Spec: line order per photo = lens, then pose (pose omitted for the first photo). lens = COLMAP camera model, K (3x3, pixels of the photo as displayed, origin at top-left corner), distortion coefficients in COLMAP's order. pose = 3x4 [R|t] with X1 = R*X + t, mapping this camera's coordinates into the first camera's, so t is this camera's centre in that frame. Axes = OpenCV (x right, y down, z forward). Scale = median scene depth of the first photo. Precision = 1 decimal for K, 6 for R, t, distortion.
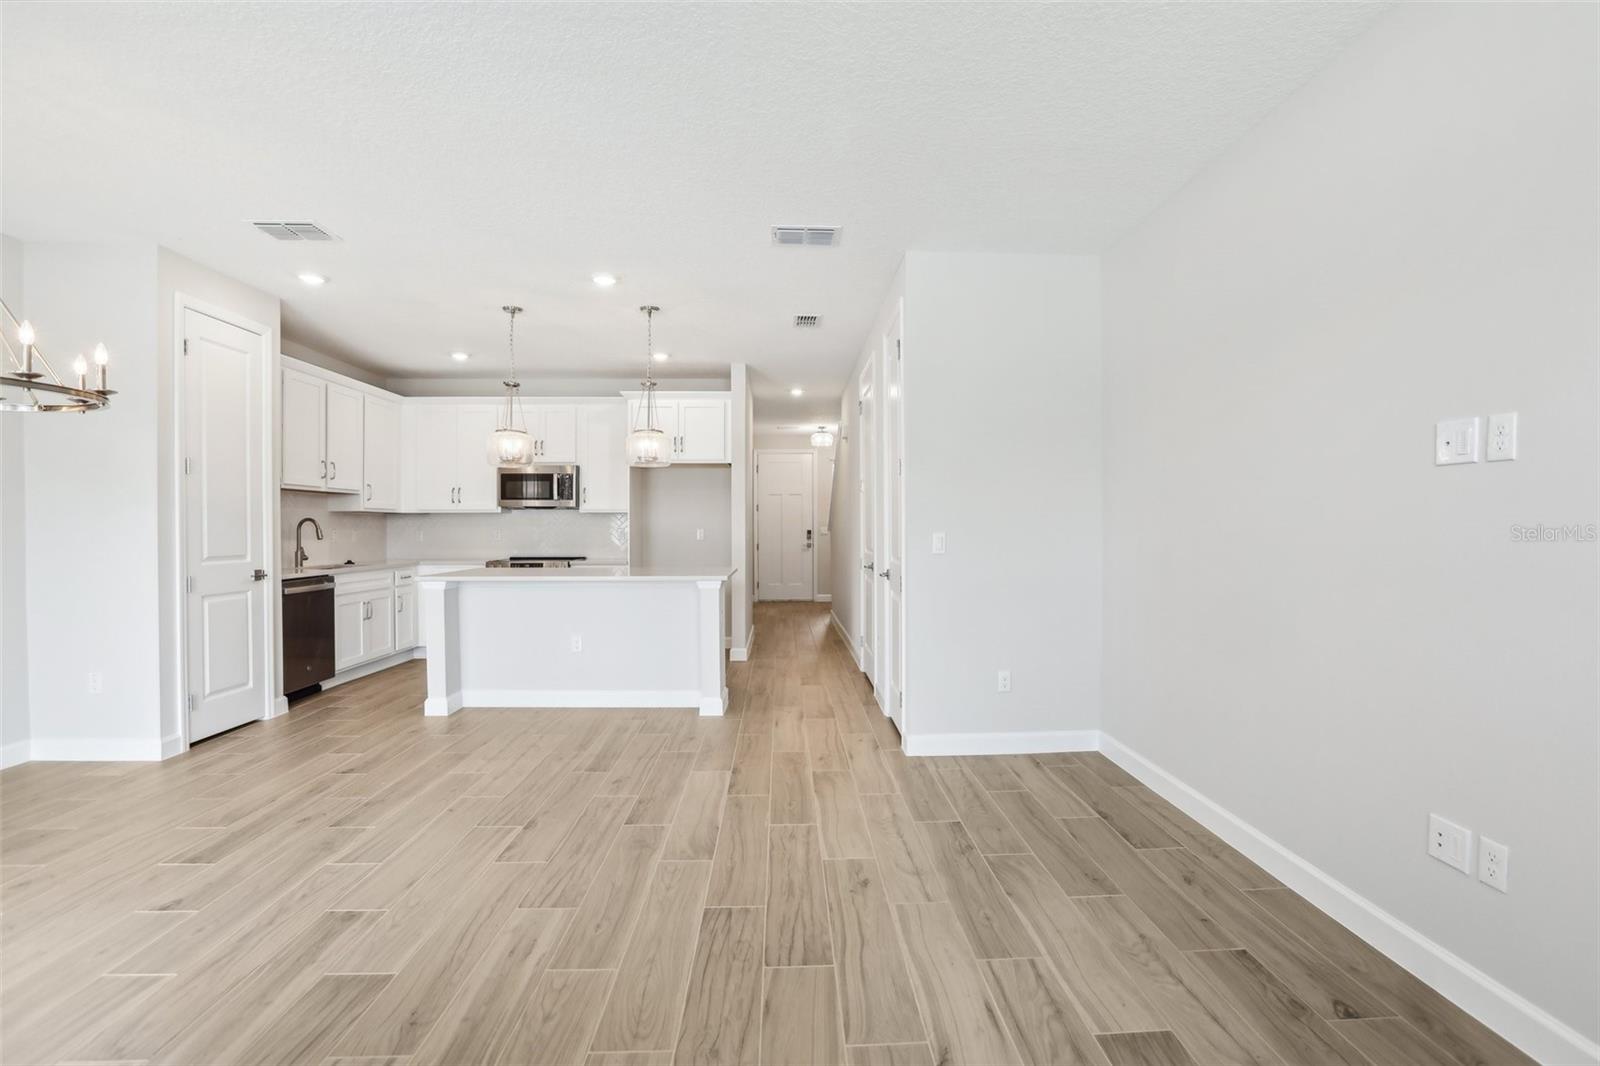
lens RADIAL K [[723.9, 0, 792.7], [0, 723.9, 547.0], [0, 0, 1]] dist [-0.028328, 0.011616]
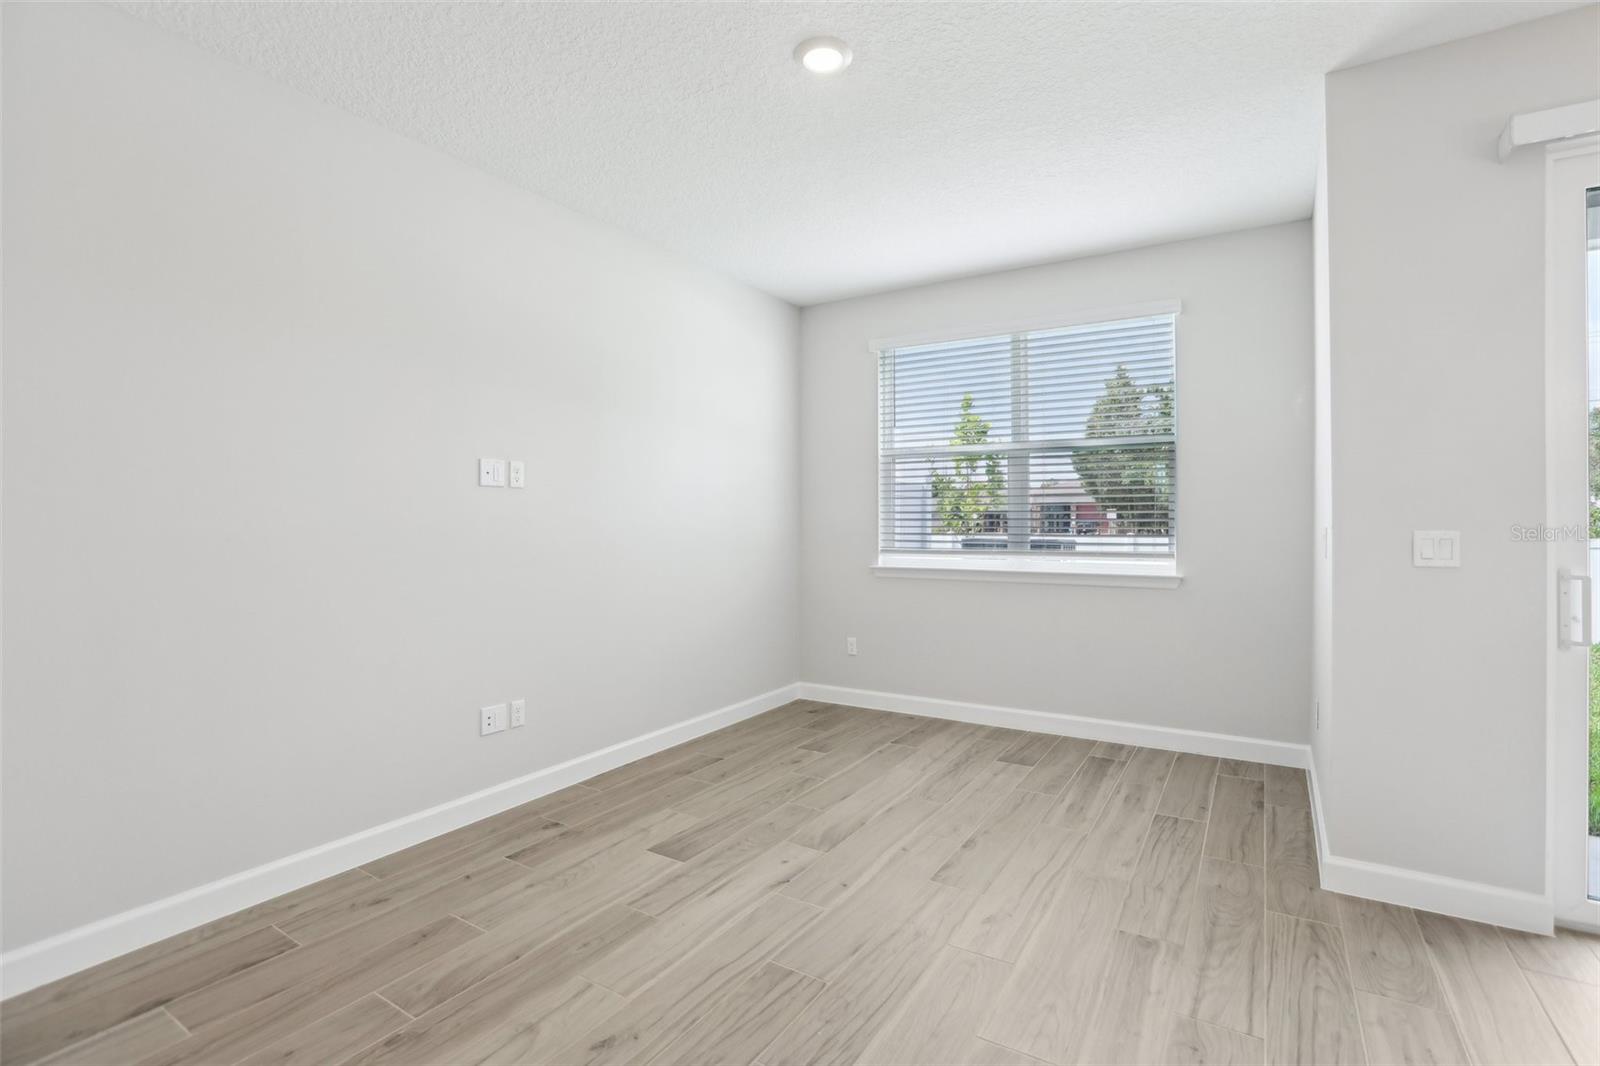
lens RADIAL K [[723.9, 0, 836.8], [0, 723.9, 524.2], [0, 0, 1]] dist [-0.028328, 0.011616]
pose [[-0.849679, 0.003643, 0.527287, -0.282397], [0.020280, 0.999462, 0.025774, -0.026233], [-0.526910, 0.032593, -0.849296, 0.907932]]
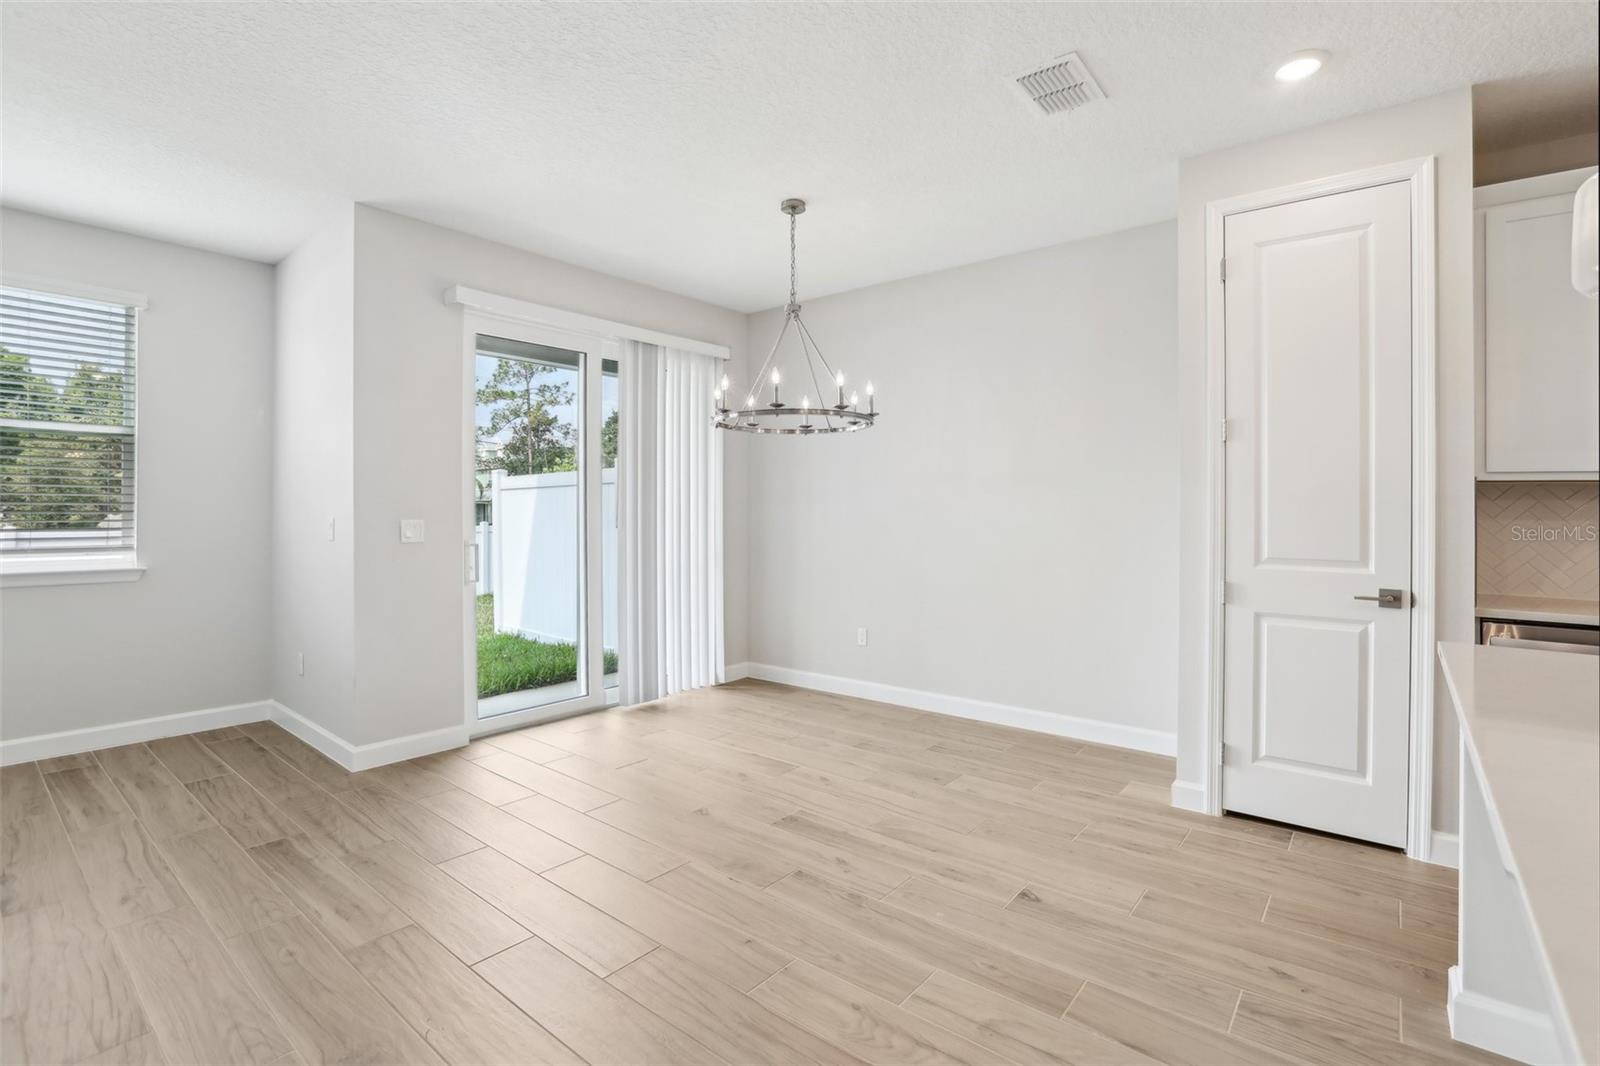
lens RADIAL K [[766.0, 0, 823.0], [0, 766.0, 512.5], [0, 0, 1]] dist [-0.031868, 0.001017]
pose [[-0.636031, 0.003388, -0.771656, 0.020263], [-0.022804, 0.999471, 0.023185, -0.040391], [0.771327, 0.032343, -0.635617, 1.187170]]
